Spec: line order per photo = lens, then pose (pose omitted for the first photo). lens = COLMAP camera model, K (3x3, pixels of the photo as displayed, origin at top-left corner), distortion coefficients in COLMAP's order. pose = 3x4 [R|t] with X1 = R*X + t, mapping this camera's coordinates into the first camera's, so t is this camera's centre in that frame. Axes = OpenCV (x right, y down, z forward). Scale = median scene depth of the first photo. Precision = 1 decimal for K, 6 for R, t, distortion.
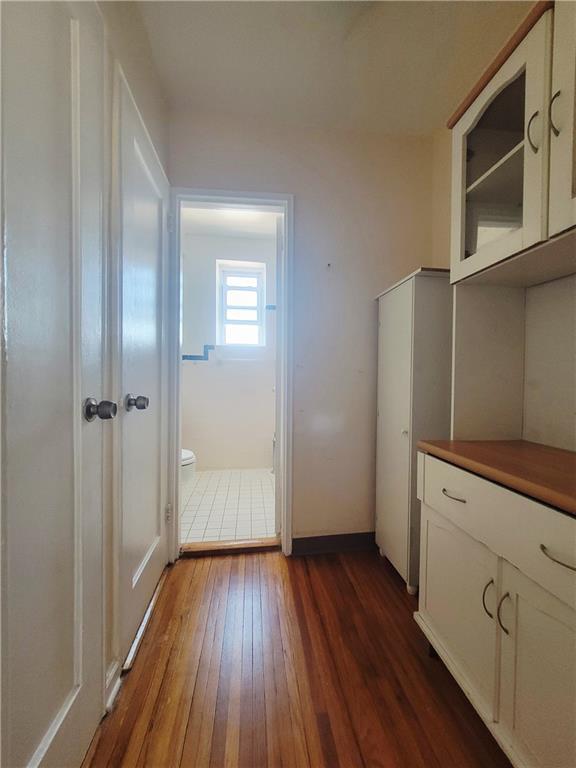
lens RADIAL K [[309.7, 0, 288.0], [0, 309.7, 384.0], [0, 0, 1]] dist [-0.002115, -0.000056]
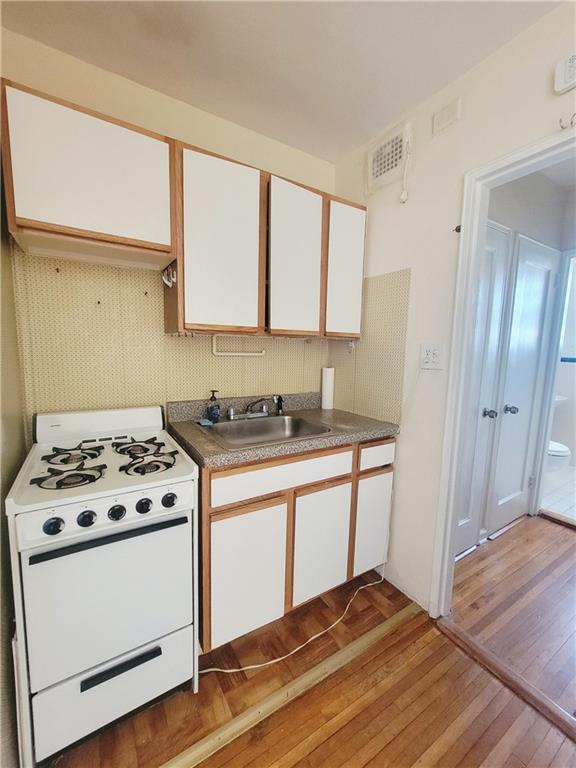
lens RADIAL K [[309.7, 0, 288.0], [0, 309.7, 384.0], [0, 0, 1]] dist [-0.002115, -0.000056]
pose [[0.414740, 0.115046, -0.902638, 0.400505], [-0.025988, 0.993068, 0.114630, -0.177494], [0.909569, -0.024084, 0.414855, -0.641046]]
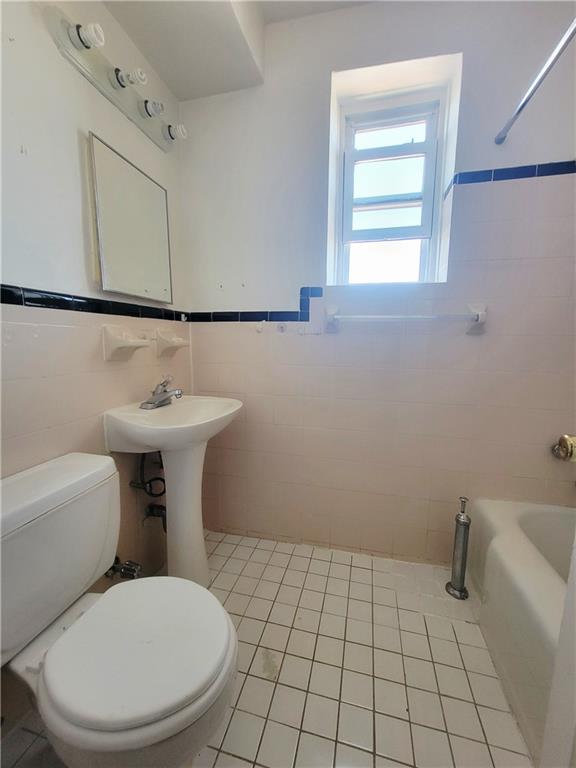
lens RADIAL K [[309.7, 0, 288.0], [0, 309.7, 384.0], [0, 0, 1]] dist [-0.002115, -0.000056]
pose [[0.930984, 0.054823, -0.360919, -0.115109], [-0.006763, 0.991079, 0.133100, -0.044810], [0.364996, -0.121474, 0.923050, 0.548638]]
